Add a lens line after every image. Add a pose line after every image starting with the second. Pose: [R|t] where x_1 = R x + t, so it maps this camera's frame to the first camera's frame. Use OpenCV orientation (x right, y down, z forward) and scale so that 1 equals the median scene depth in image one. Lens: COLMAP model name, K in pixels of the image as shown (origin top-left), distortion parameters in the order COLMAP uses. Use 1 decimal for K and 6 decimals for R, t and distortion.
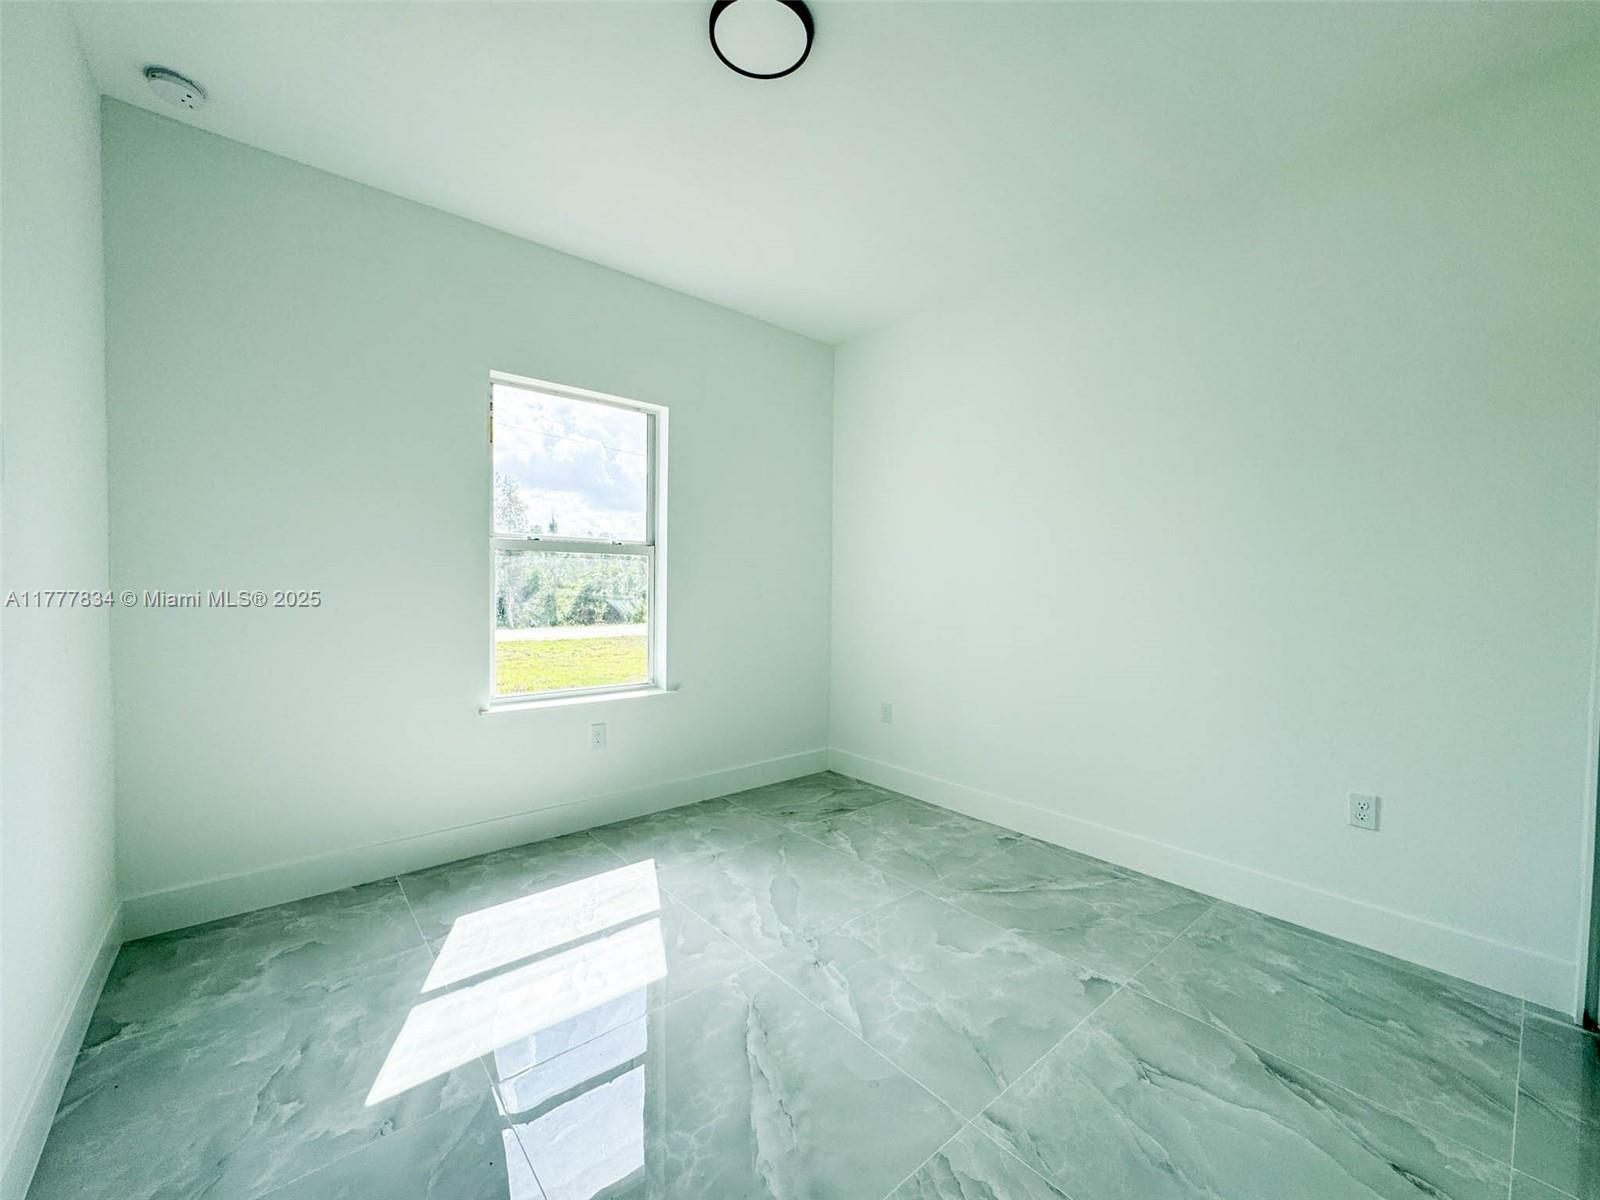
lens RADIAL K [[638.2, 0, 798.6], [0, 638.2, 599.2], [0, 0, 1]] dist [-0.002933, -0.000177]
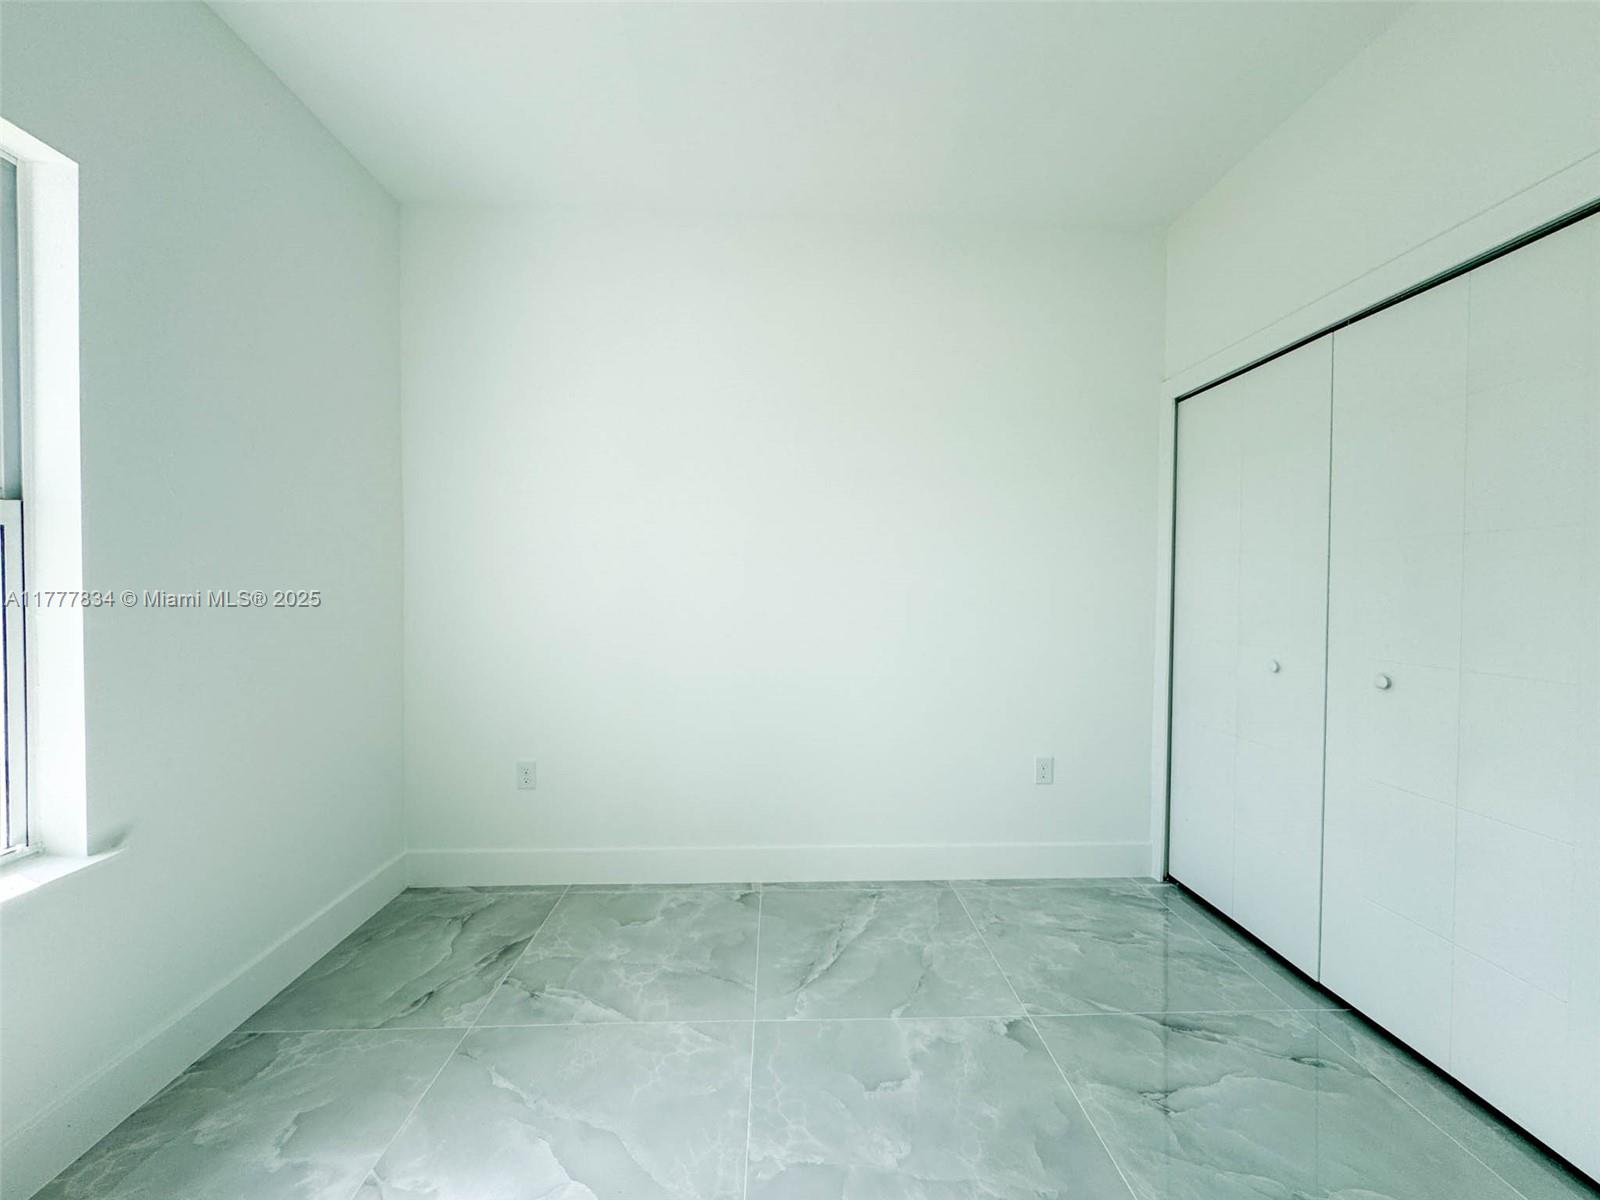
lens RADIAL K [[638.2, 0, 798.6], [0, 638.2, 599.2], [0, 0, 1]] dist [-0.002933, -0.000177]
pose [[0.616025, -0.023150, 0.787386, -0.303891], [0.018325, 0.999719, 0.015056, -0.023575], [-0.787513, 0.005154, 0.616276, 0.481412]]
